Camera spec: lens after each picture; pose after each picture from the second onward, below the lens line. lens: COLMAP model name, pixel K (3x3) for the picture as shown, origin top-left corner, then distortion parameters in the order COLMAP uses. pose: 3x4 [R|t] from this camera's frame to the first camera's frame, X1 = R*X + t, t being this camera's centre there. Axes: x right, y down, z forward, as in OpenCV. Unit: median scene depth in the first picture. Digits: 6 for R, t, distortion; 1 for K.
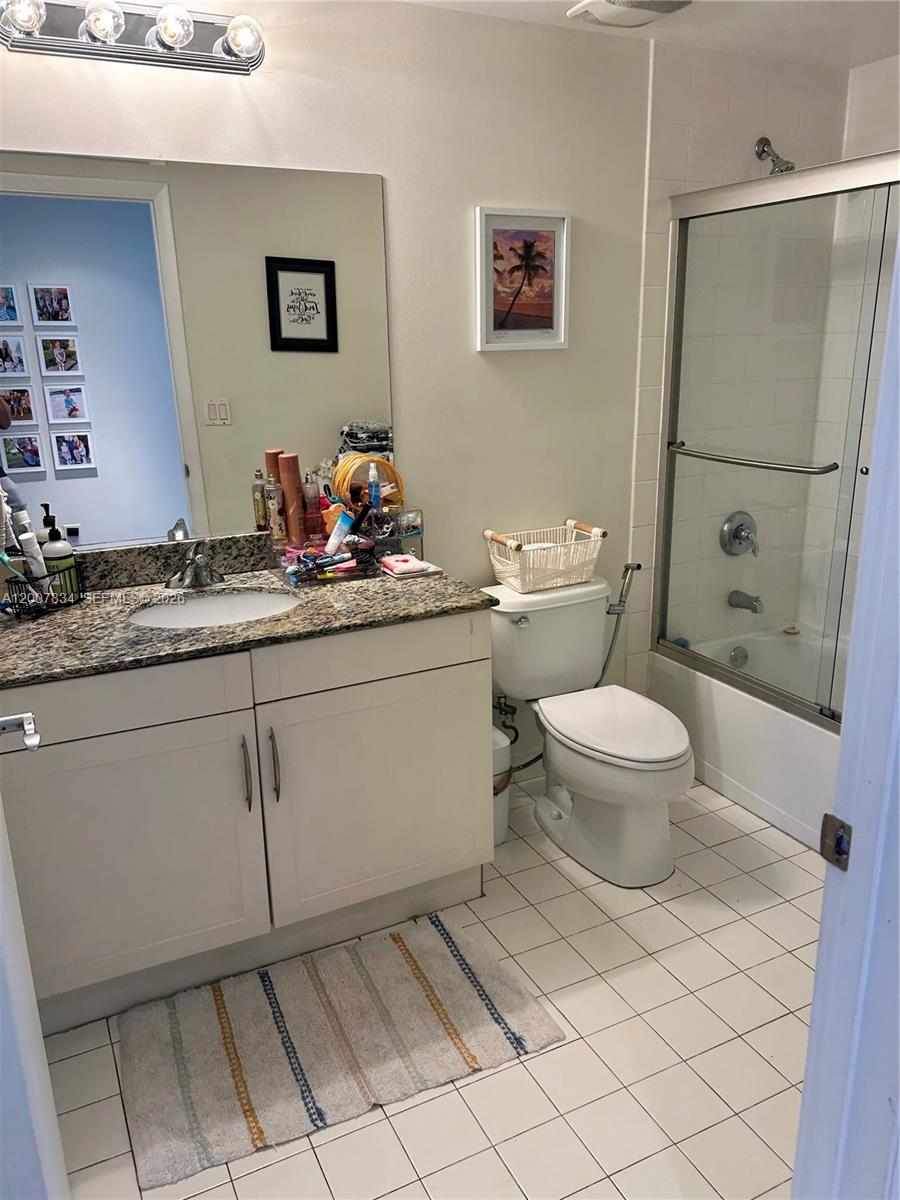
lens RADIAL K [[909.1, 0, 452.0], [0, 909.1, 599.3], [0, 0, 1]] dist [0.044275, -0.027688]
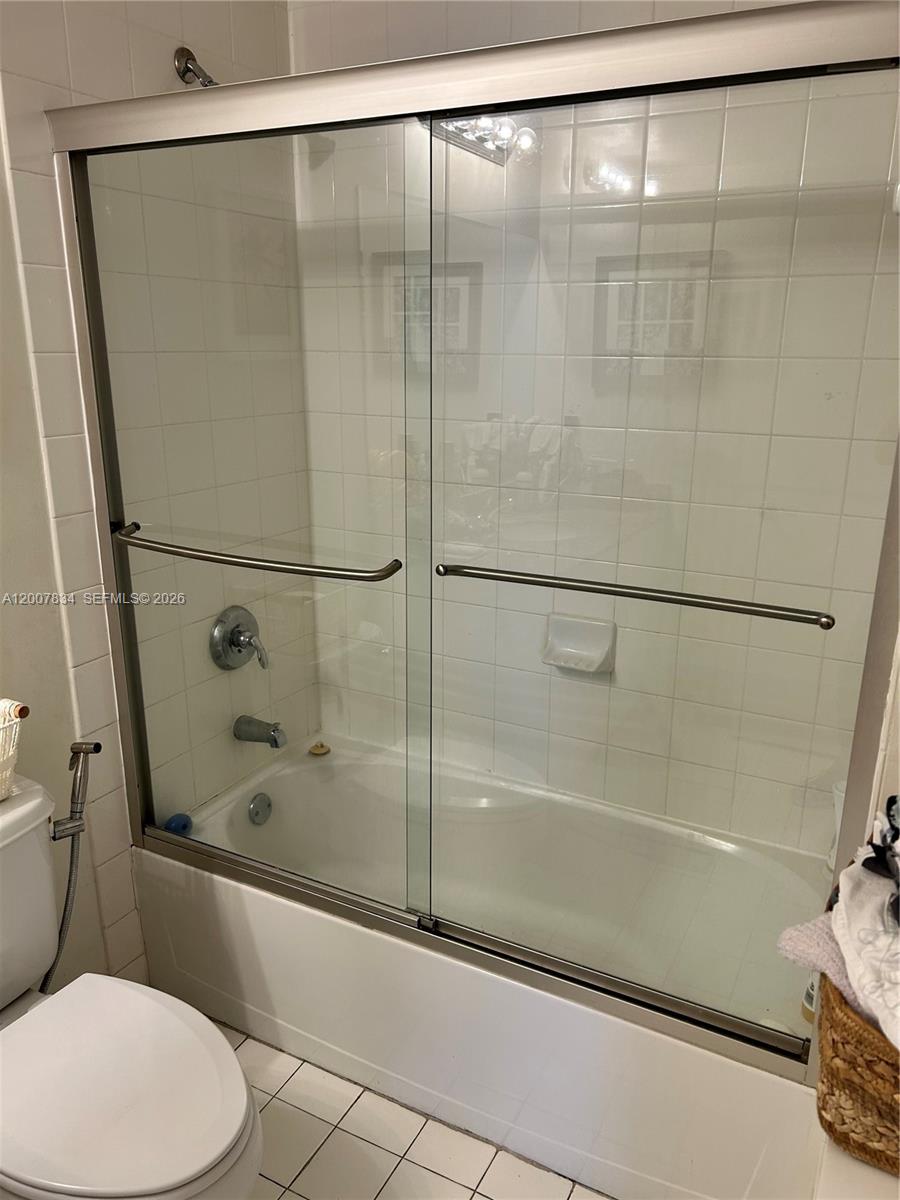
lens RADIAL K [[909.1, 0, 450.6], [0, 909.1, 594.5], [0, 0, 1]] dist [0.044275, -0.027688]
pose [[0.818775, -0.143644, 0.555855, 0.071726], [0.148244, 0.988258, 0.037021, -0.109887], [-0.554645, 0.052090, 0.830455, 0.348322]]
